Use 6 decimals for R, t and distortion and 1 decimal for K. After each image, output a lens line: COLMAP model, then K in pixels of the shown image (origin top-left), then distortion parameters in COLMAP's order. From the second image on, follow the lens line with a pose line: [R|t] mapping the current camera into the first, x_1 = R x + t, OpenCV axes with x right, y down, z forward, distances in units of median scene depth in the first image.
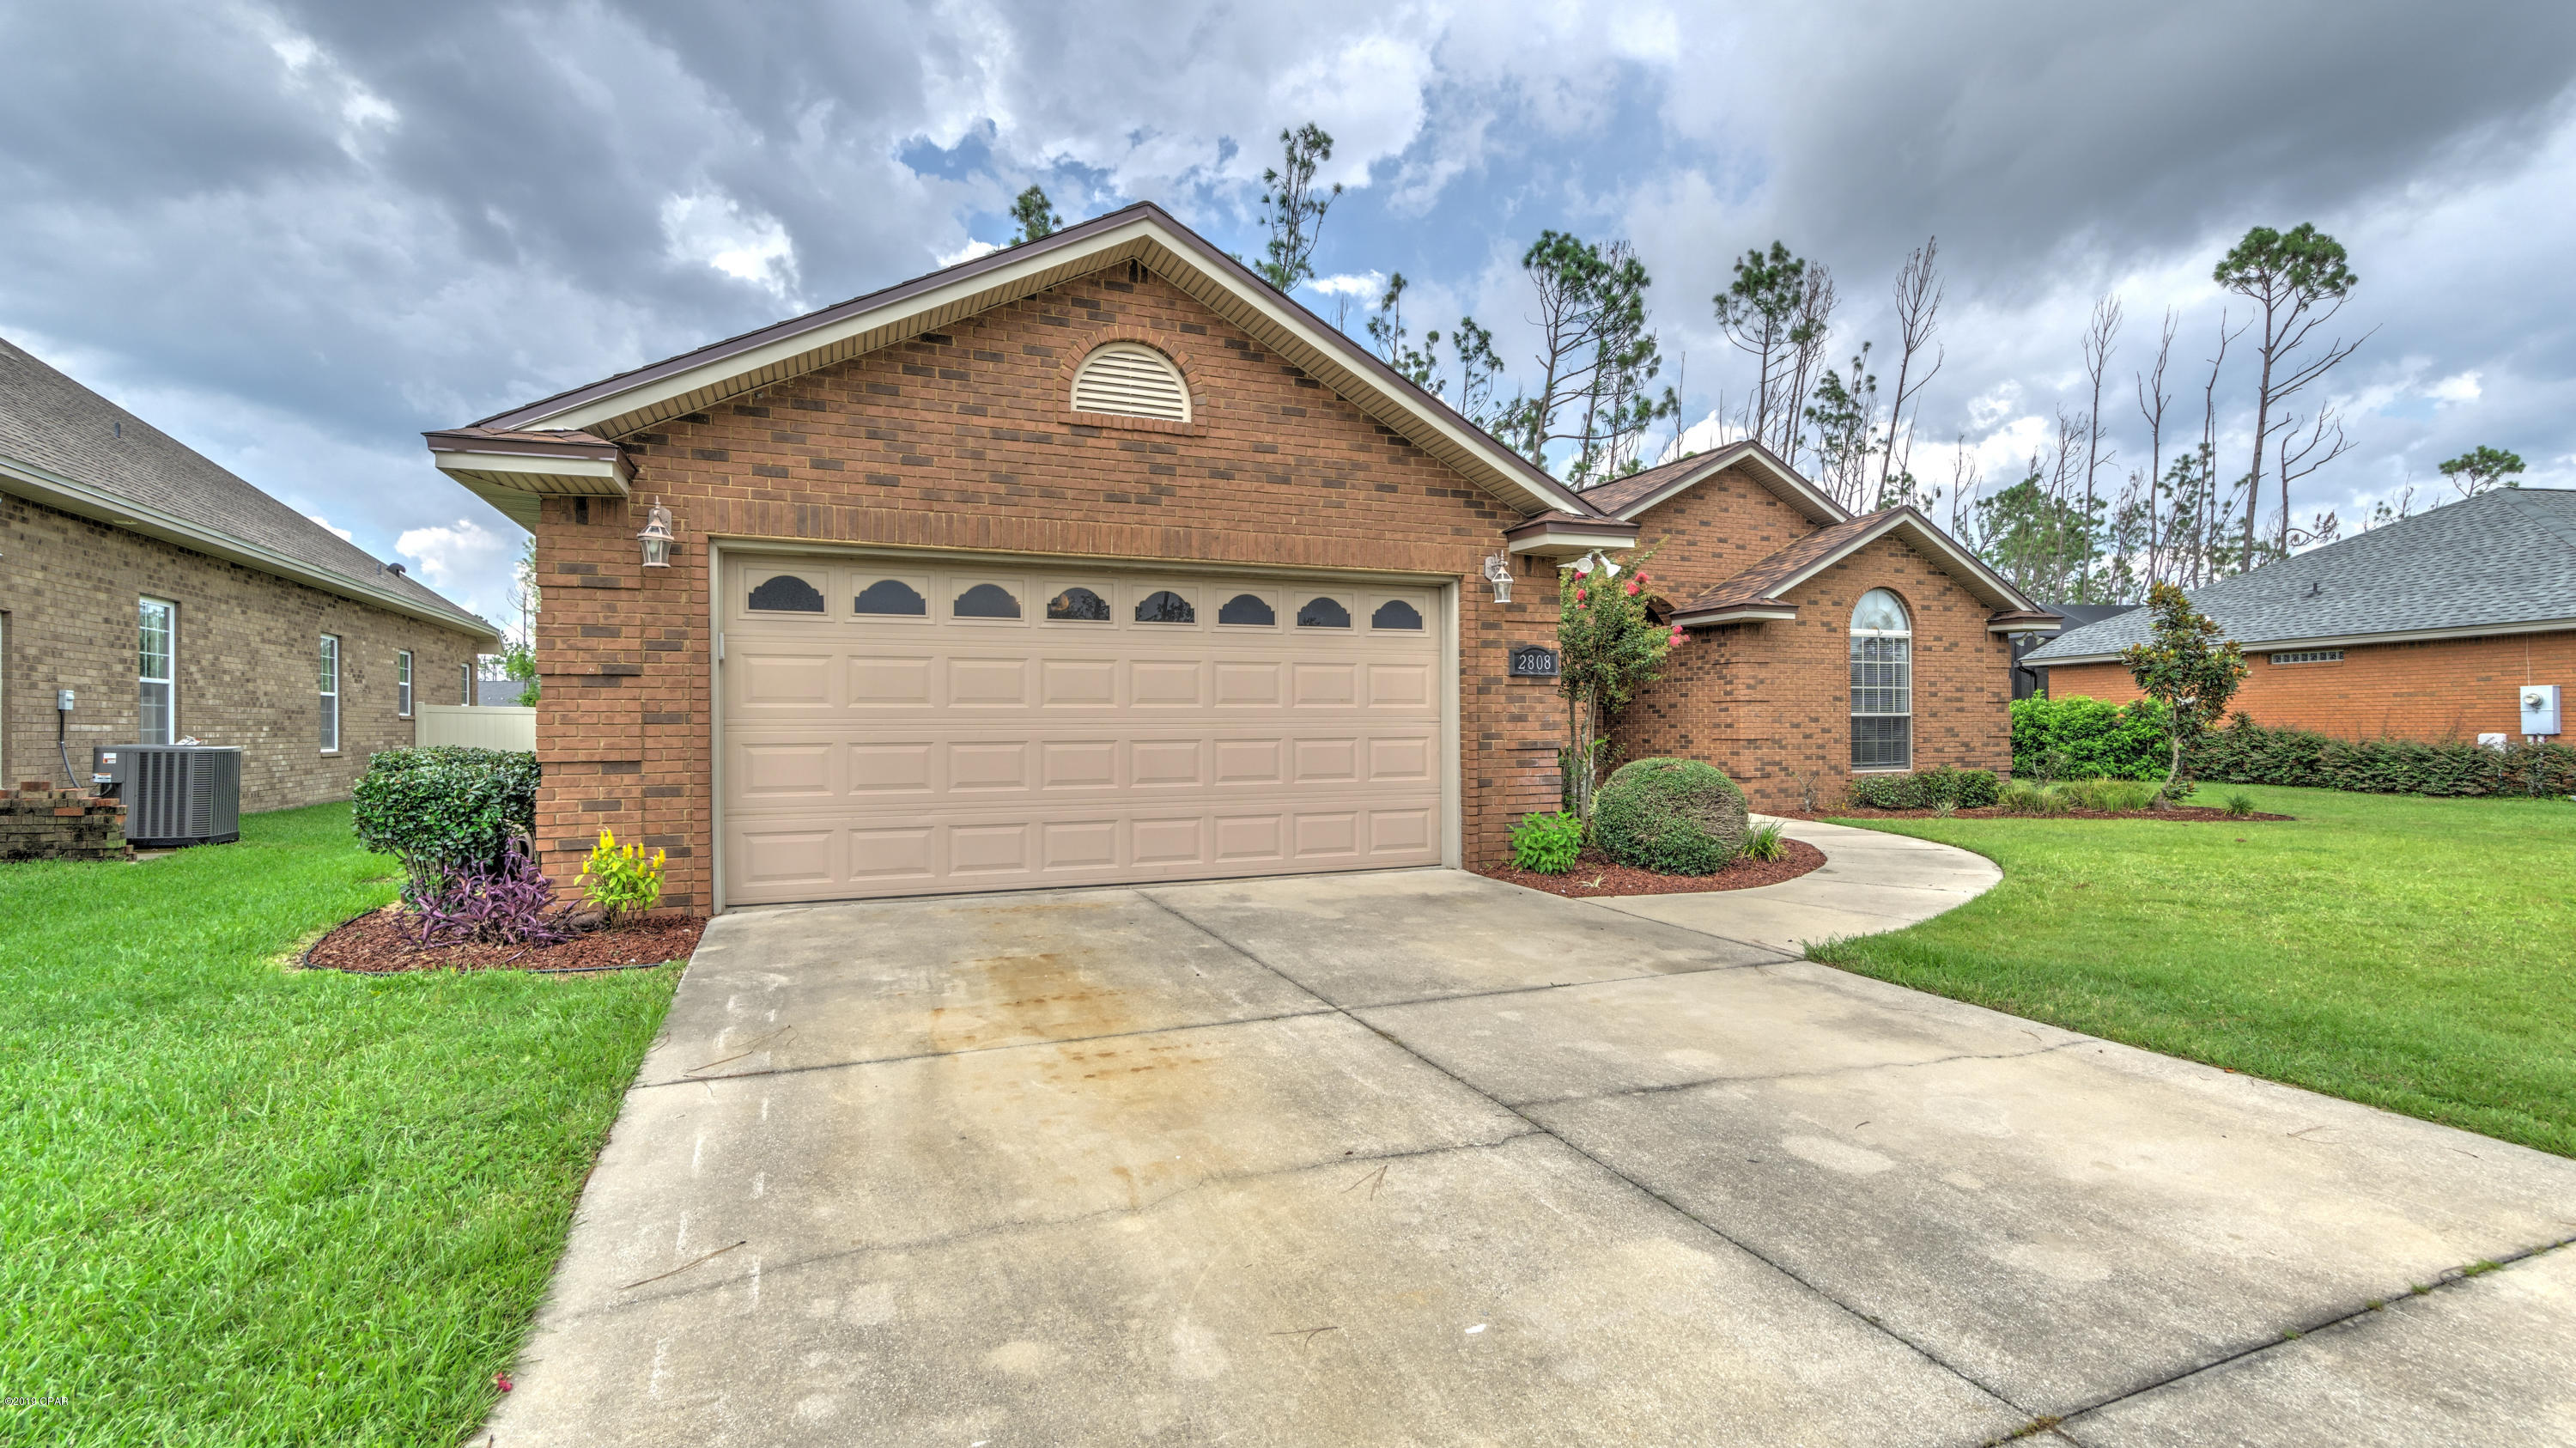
lens RADIAL K [[1131.7, 0, 1296.2], [0, 1131.7, 724.0], [0, 0, 1]] dist [0.004171, 0.000434]
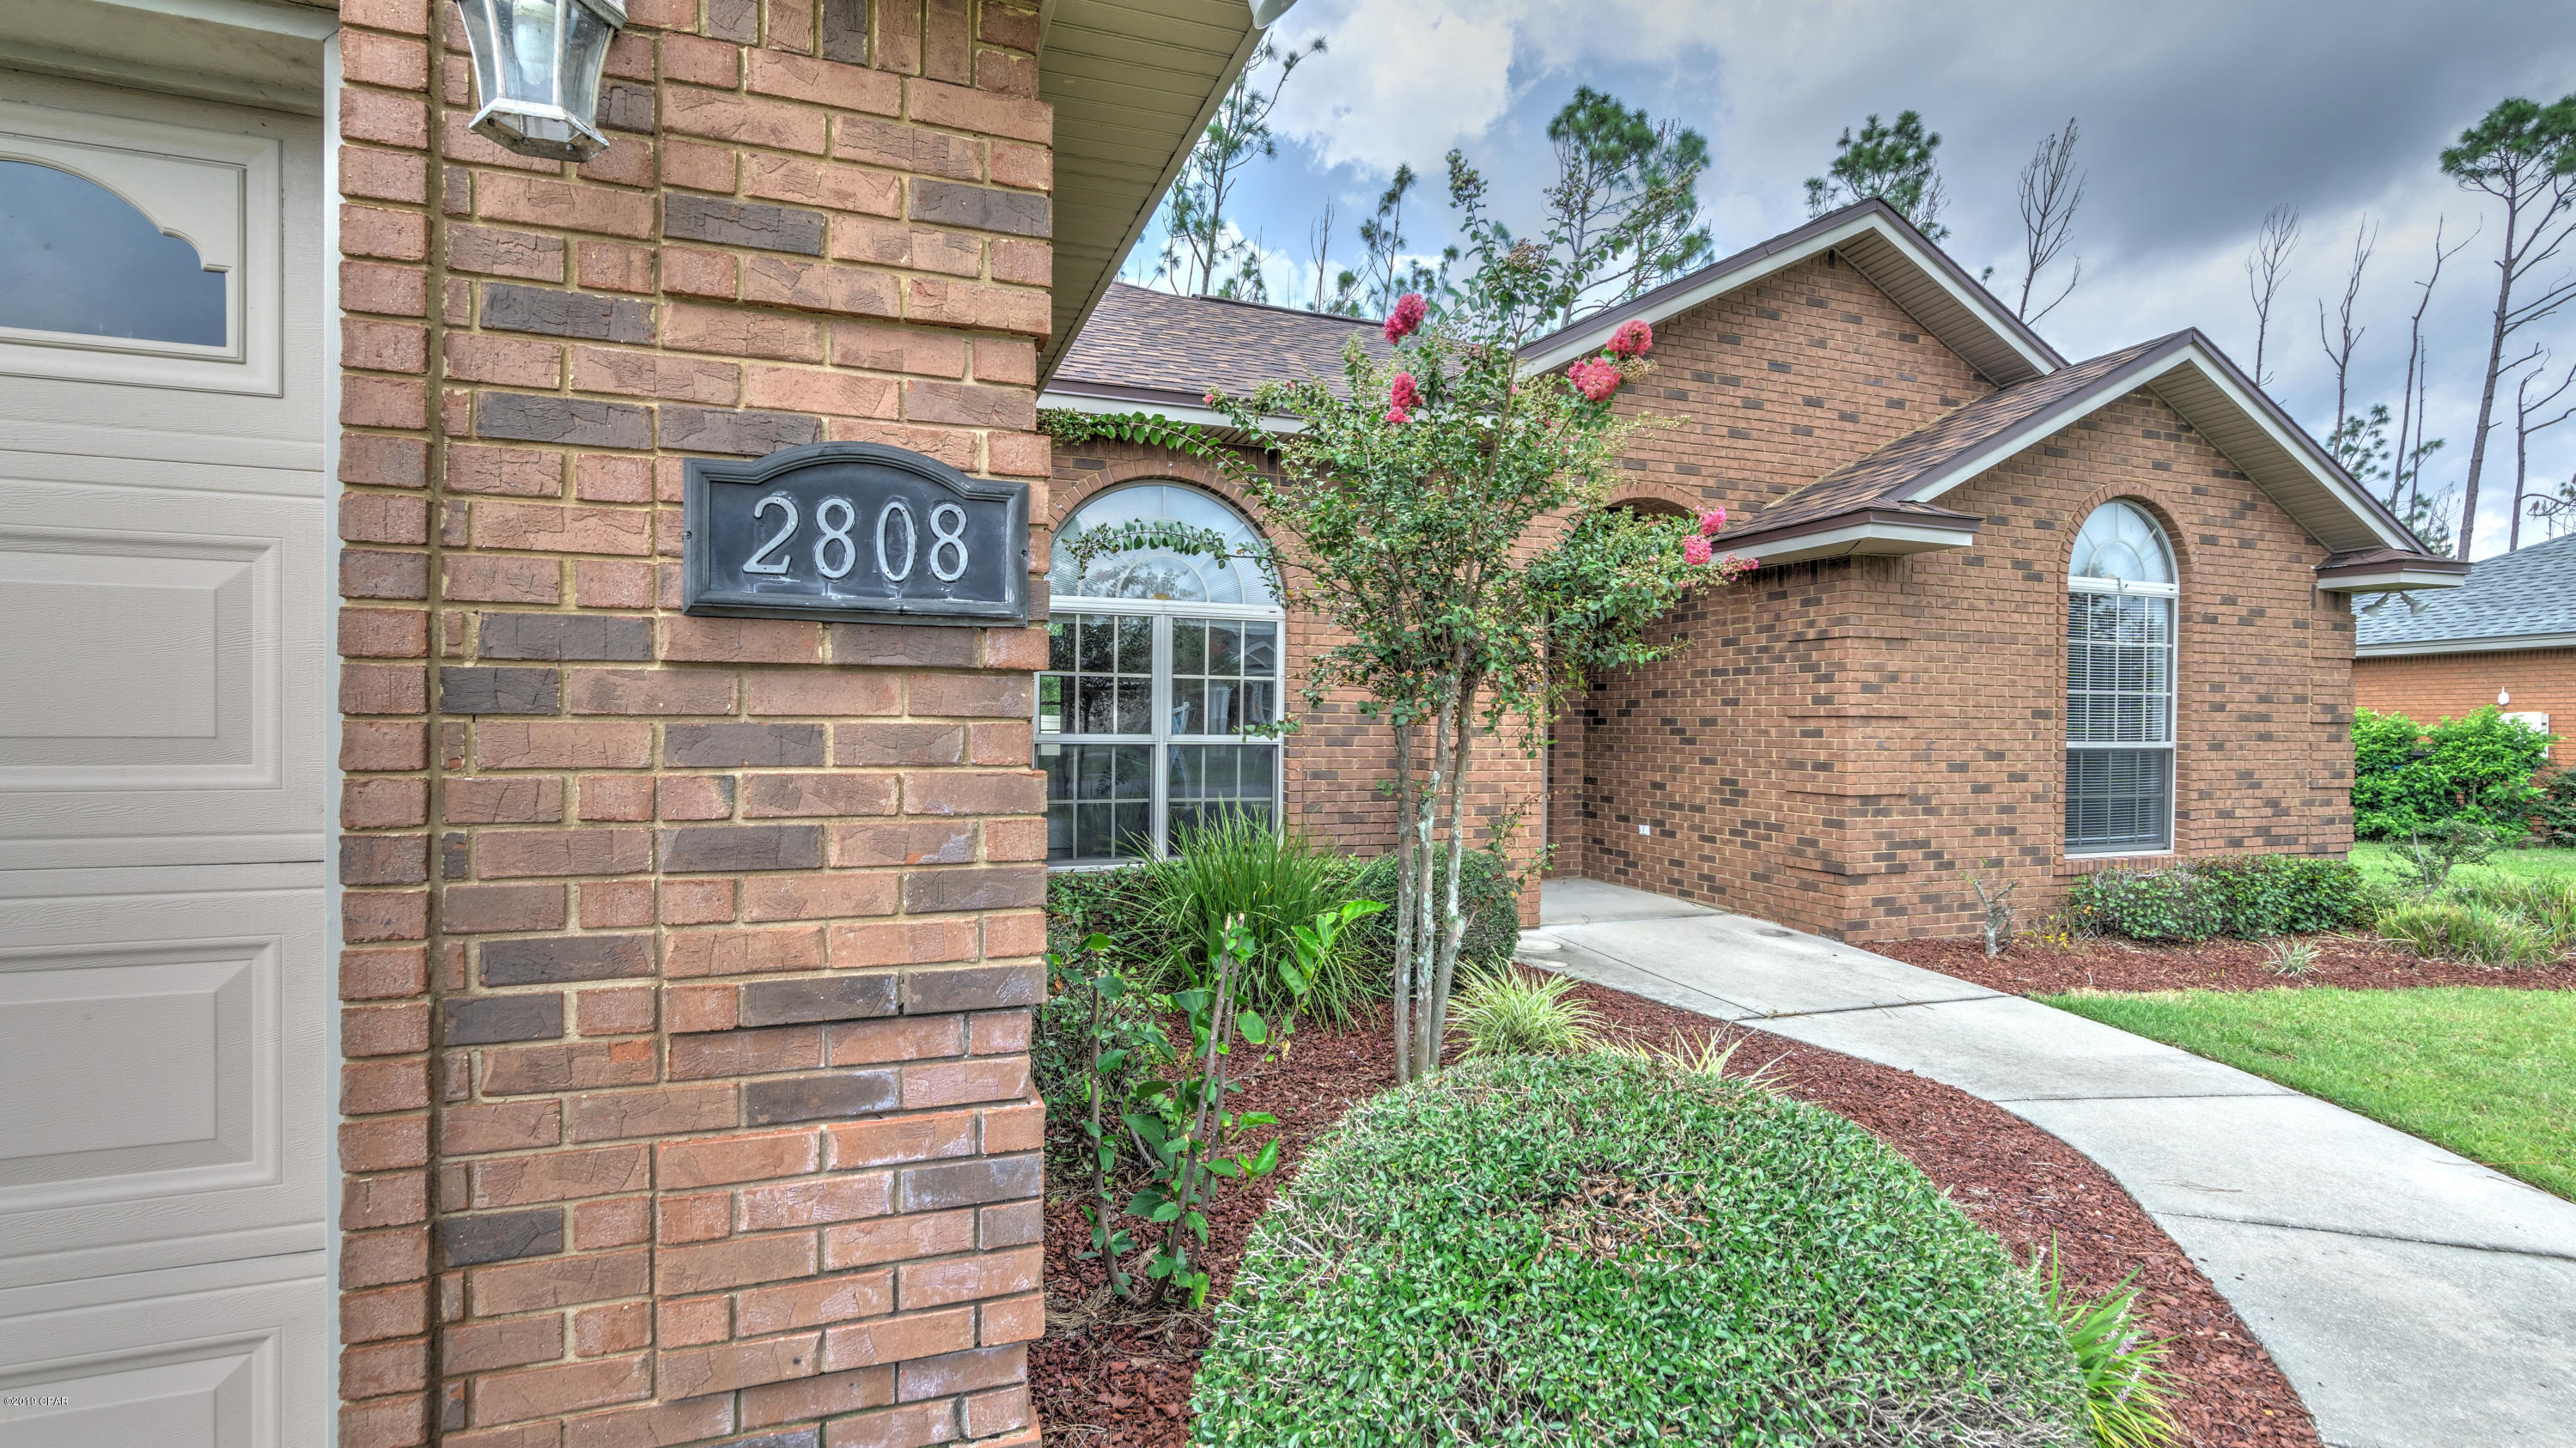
lens RADIAL K [[1131.5, 0, 1296.7], [0, 1131.5, 728.1], [0, 0, 1]] dist [0.002124, 0.000888]
pose [[0.998991, 0.017044, -0.041546, 0.177431], [-0.016564, 0.999792, 0.011871, -0.017198], [0.041739, -0.011171, 0.999066, 0.508190]]
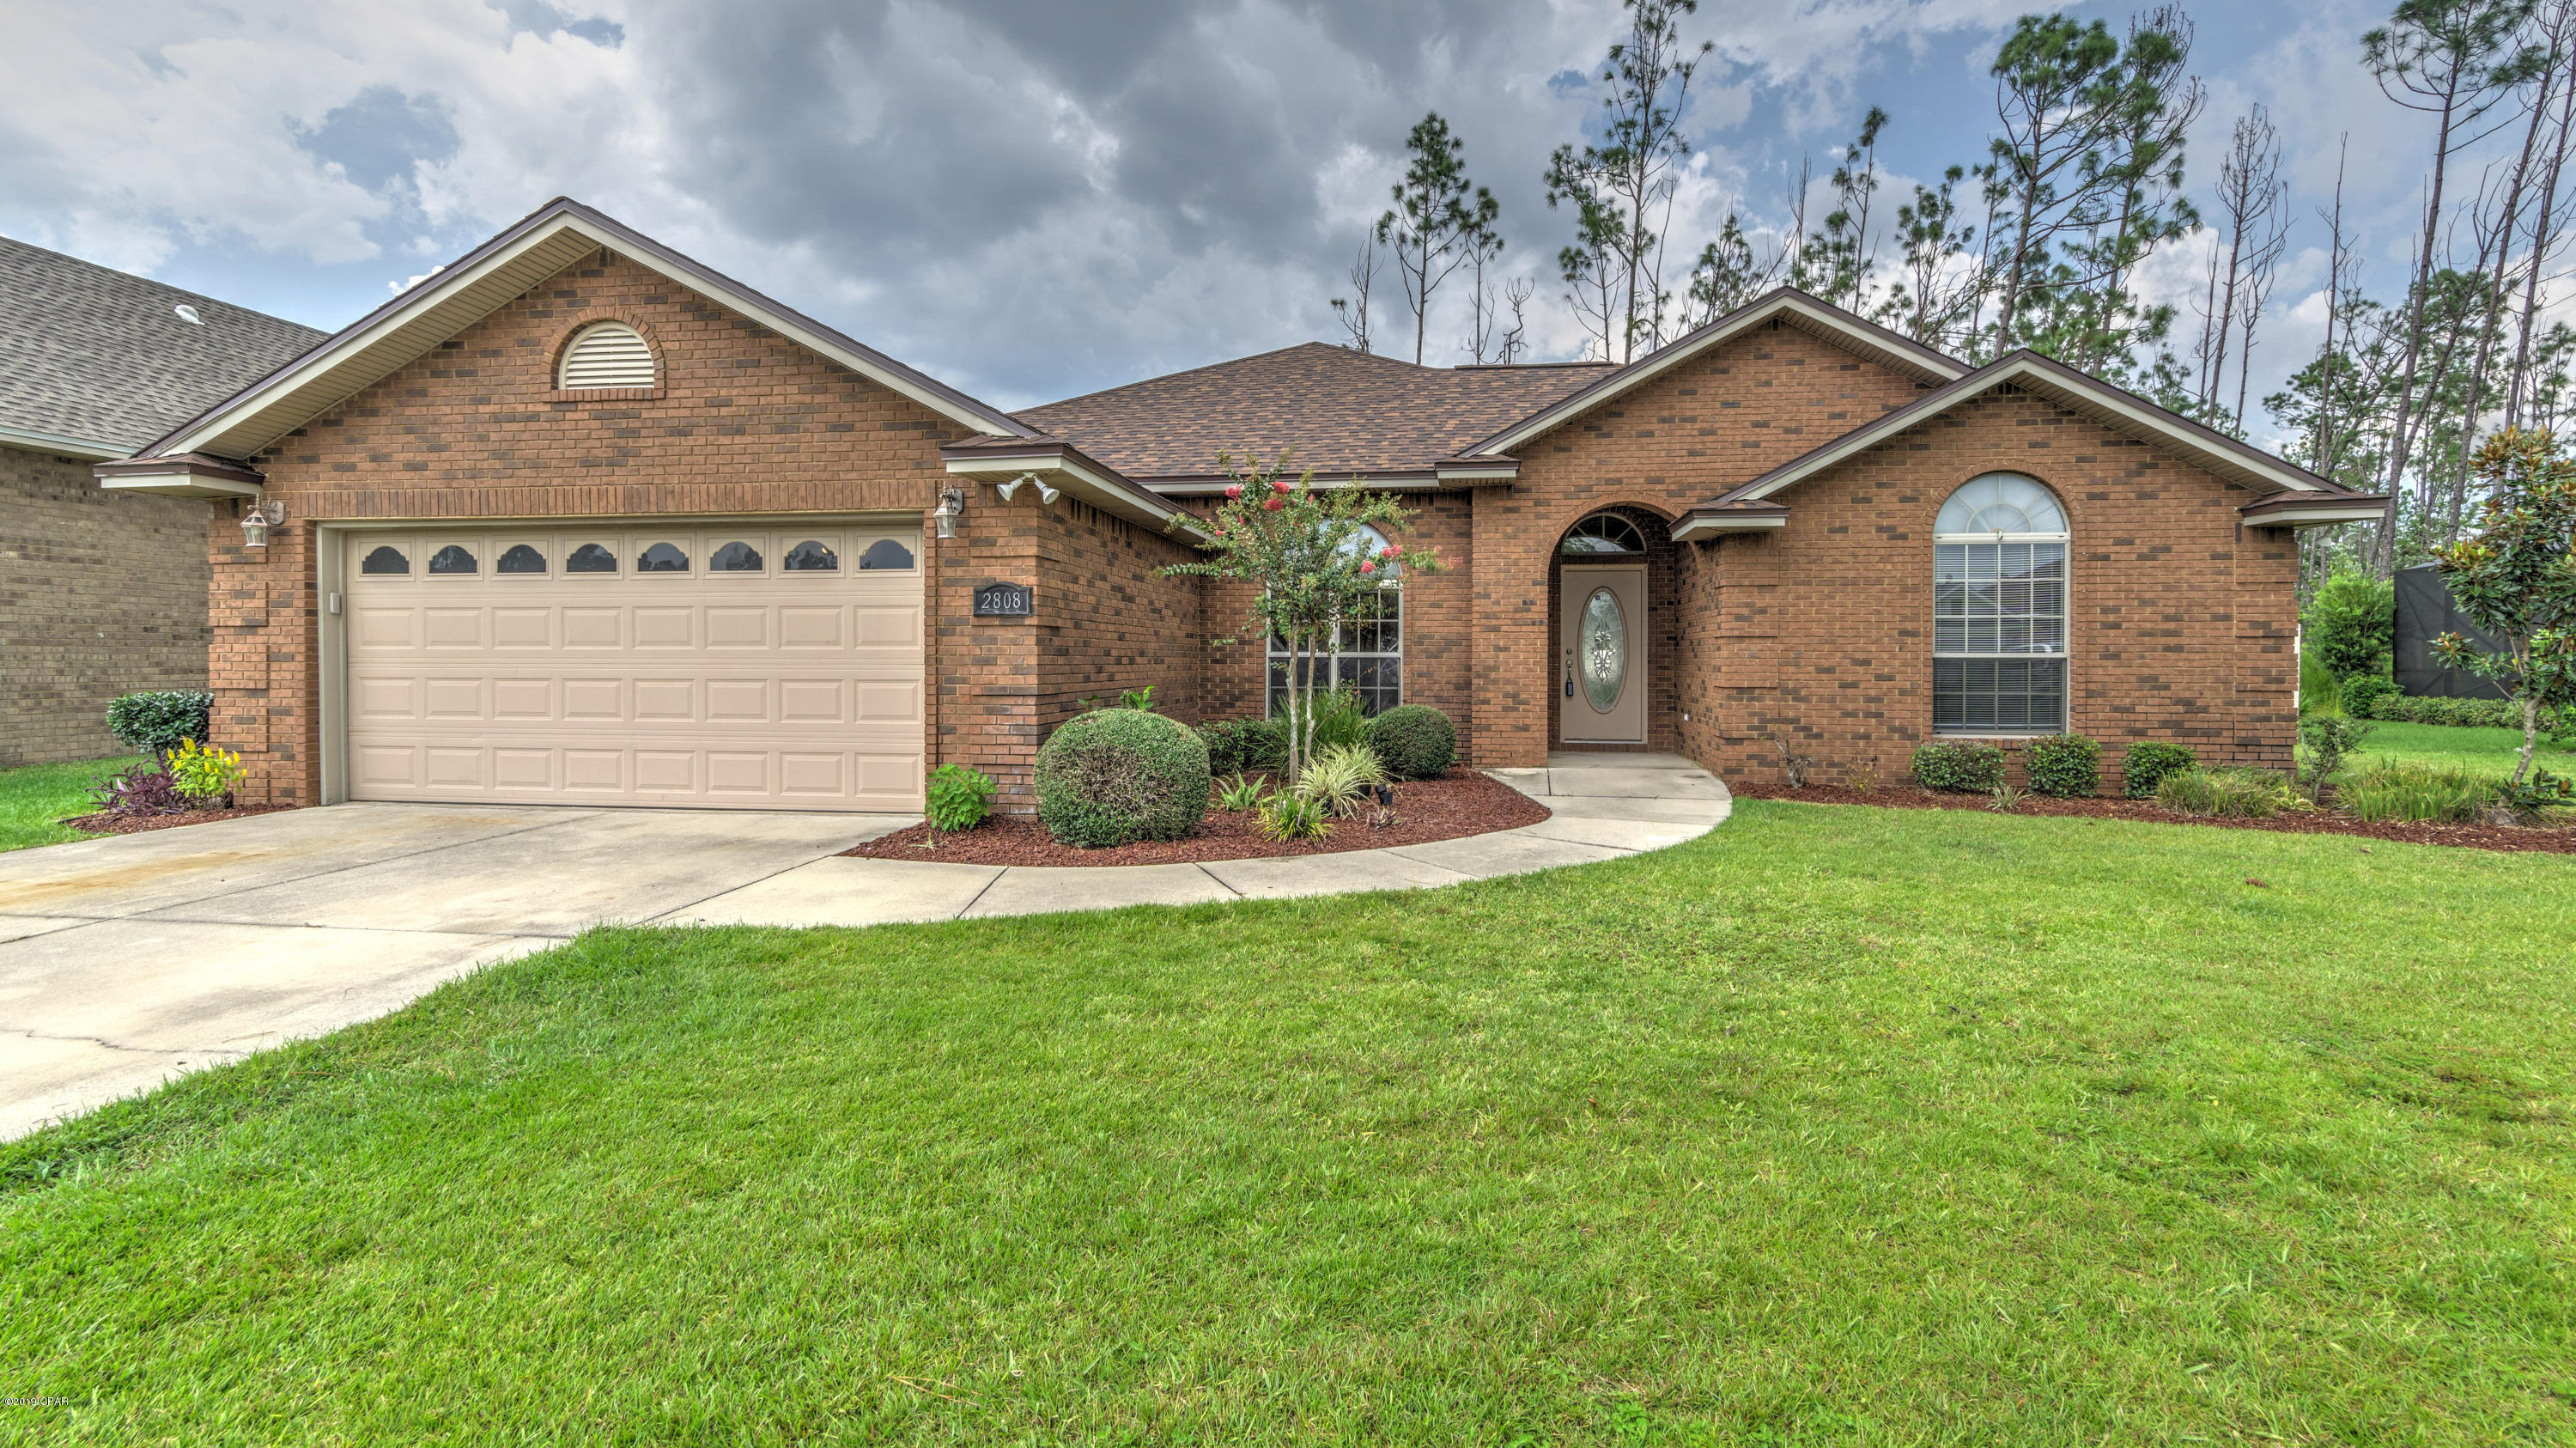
lens RADIAL K [[1201.9, 0, 1381.2], [0, 1201.9, 666.8], [0, 0, 1]] dist [-0.002616, -0.000471]
pose [[0.867947, 0.012006, -0.496511, 0.594198], [-0.005926, 0.999887, 0.013819, -0.009949], [0.496621, -0.009052, 0.867920, 0.188878]]
